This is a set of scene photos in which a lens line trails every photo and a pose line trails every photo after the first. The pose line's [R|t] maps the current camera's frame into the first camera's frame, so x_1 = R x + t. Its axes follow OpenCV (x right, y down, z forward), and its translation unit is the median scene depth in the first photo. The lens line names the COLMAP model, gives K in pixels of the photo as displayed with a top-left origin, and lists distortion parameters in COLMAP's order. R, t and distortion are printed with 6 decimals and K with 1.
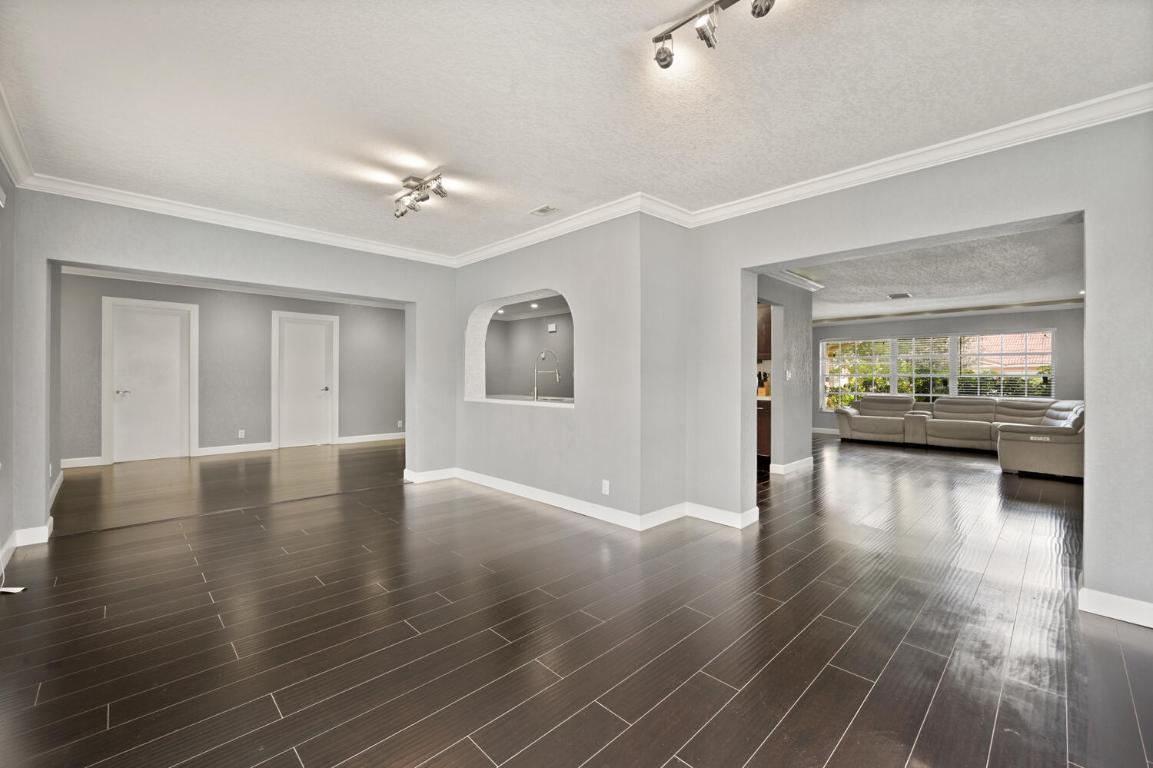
lens RADIAL K [[465.9, 0, 568.1], [0, 465.9, 402.8], [0, 0, 1]] dist [-0.011120, -0.000763]
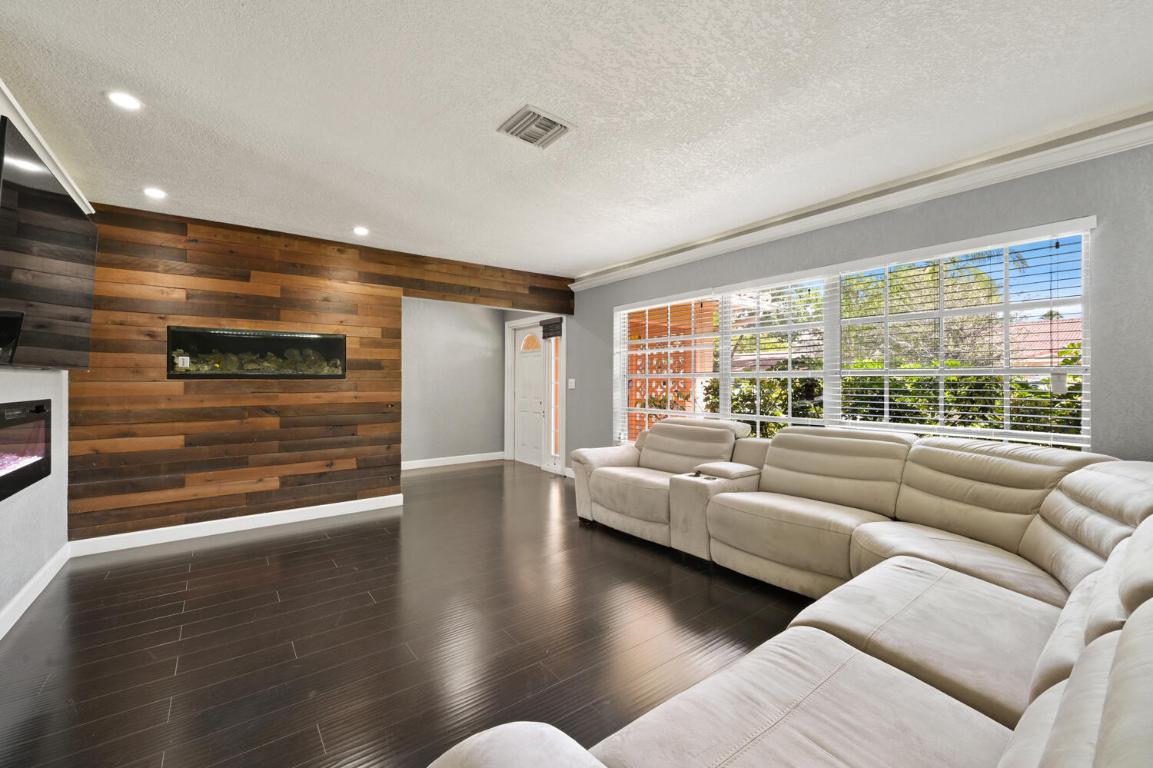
lens RADIAL K [[465.9, 0, 578.5], [0, 465.9, 379.9], [0, 0, 1]] dist [-0.011120, -0.000763]
pose [[0.994393, -0.004601, -0.105644, 0.692684], [-0.001047, 0.998576, -0.053345, -0.031885], [0.105739, 0.053156, 0.992972, 0.606934]]
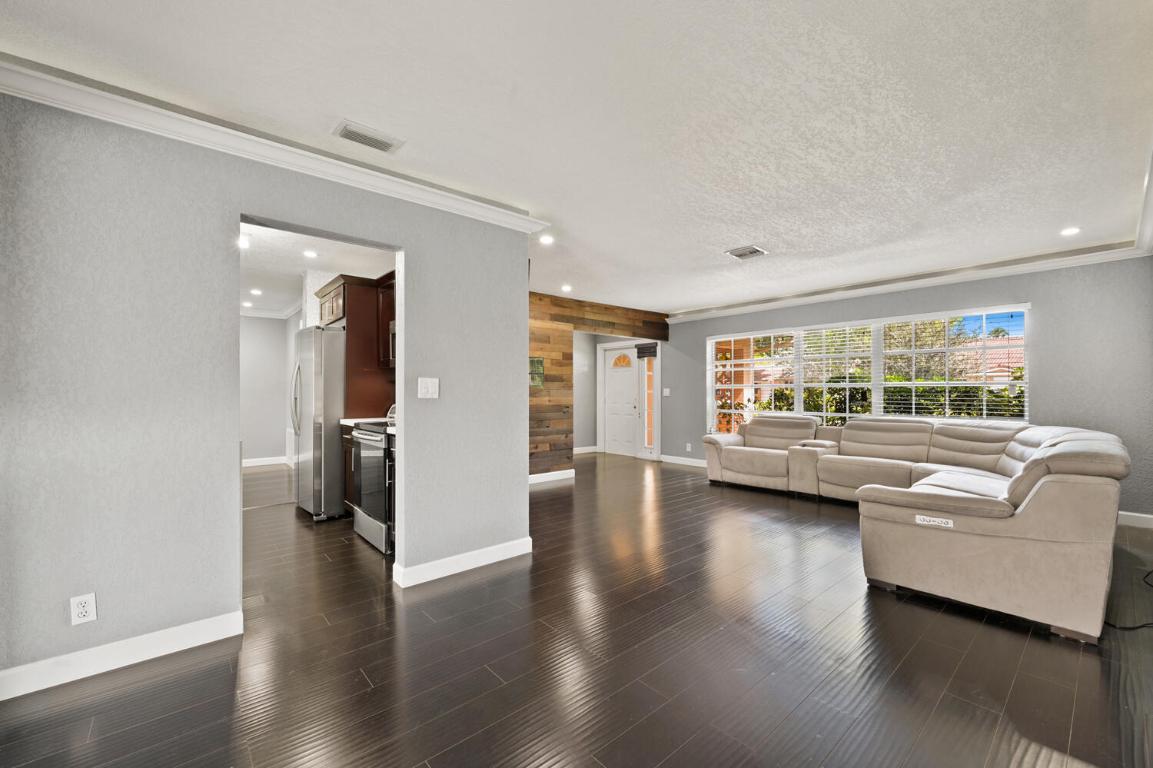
lens RADIAL K [[465.9, 0, 573.4], [0, 465.9, 389.8], [0, 0, 1]] dist [-0.011120, -0.000763]
pose [[0.998827, -0.004555, -0.048203, 0.466903], [0.001891, 0.998476, -0.055155, -0.016866], [0.048380, 0.054999, 0.997314, 0.353888]]
